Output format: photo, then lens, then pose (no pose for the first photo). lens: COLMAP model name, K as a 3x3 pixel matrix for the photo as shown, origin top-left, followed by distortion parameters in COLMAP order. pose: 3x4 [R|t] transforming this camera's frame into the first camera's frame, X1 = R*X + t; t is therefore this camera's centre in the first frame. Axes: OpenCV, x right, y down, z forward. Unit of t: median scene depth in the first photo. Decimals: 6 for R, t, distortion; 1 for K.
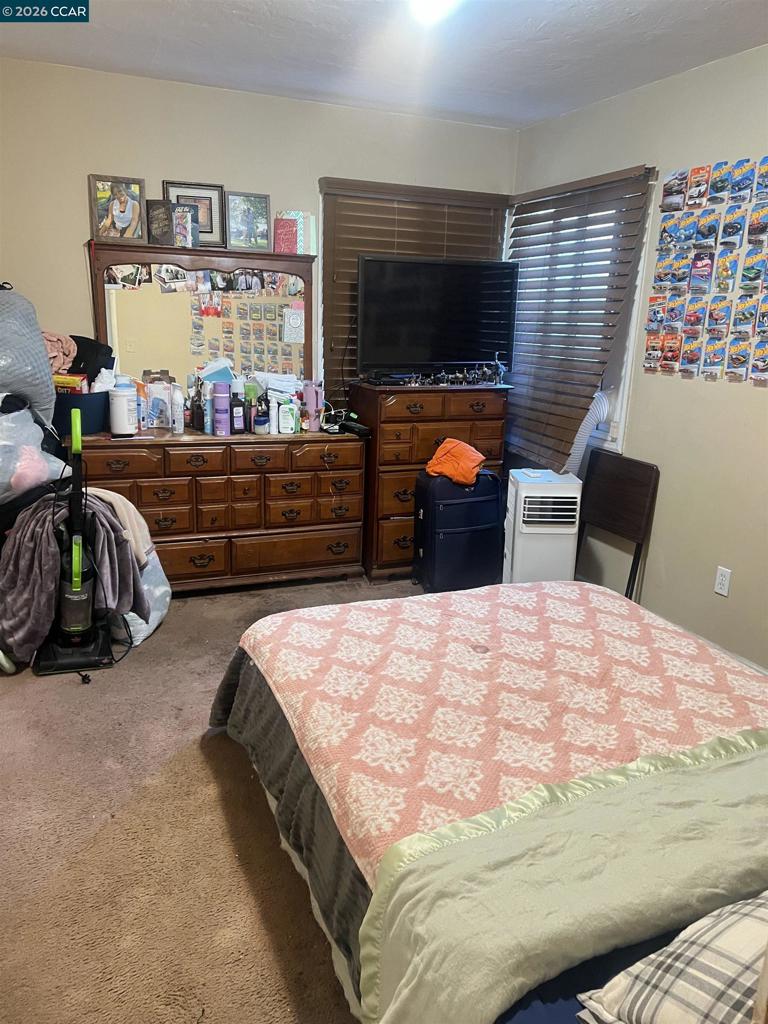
lens RADIAL K [[757.3, 0, 383.3], [0, 757.3, 520.3], [0, 0, 1]] dist [0.036898, -0.057065]
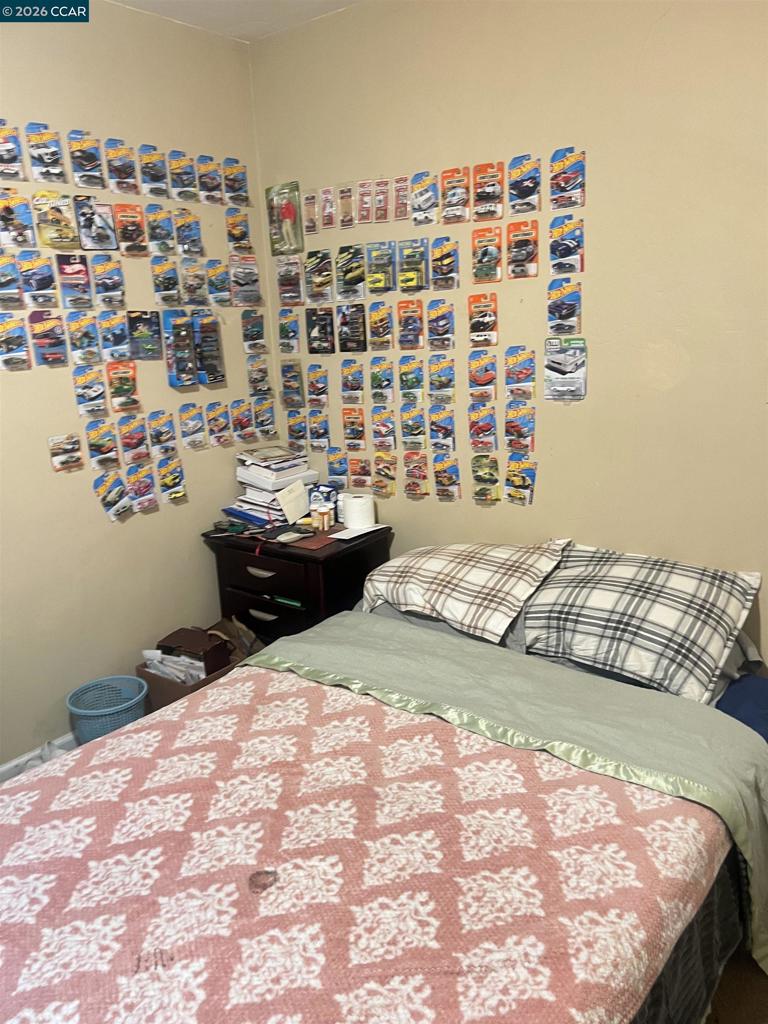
lens RADIAL K [[757.3, 0, 383.3], [0, 757.3, 520.3], [0, 0, 1]] dist [0.036898, -0.057065]
pose [[-0.469900, -0.259464, 0.843725, -0.396473], [0.258731, 0.873360, 0.412674, -0.344135], [-0.843950, 0.412214, -0.343261, 1.078855]]
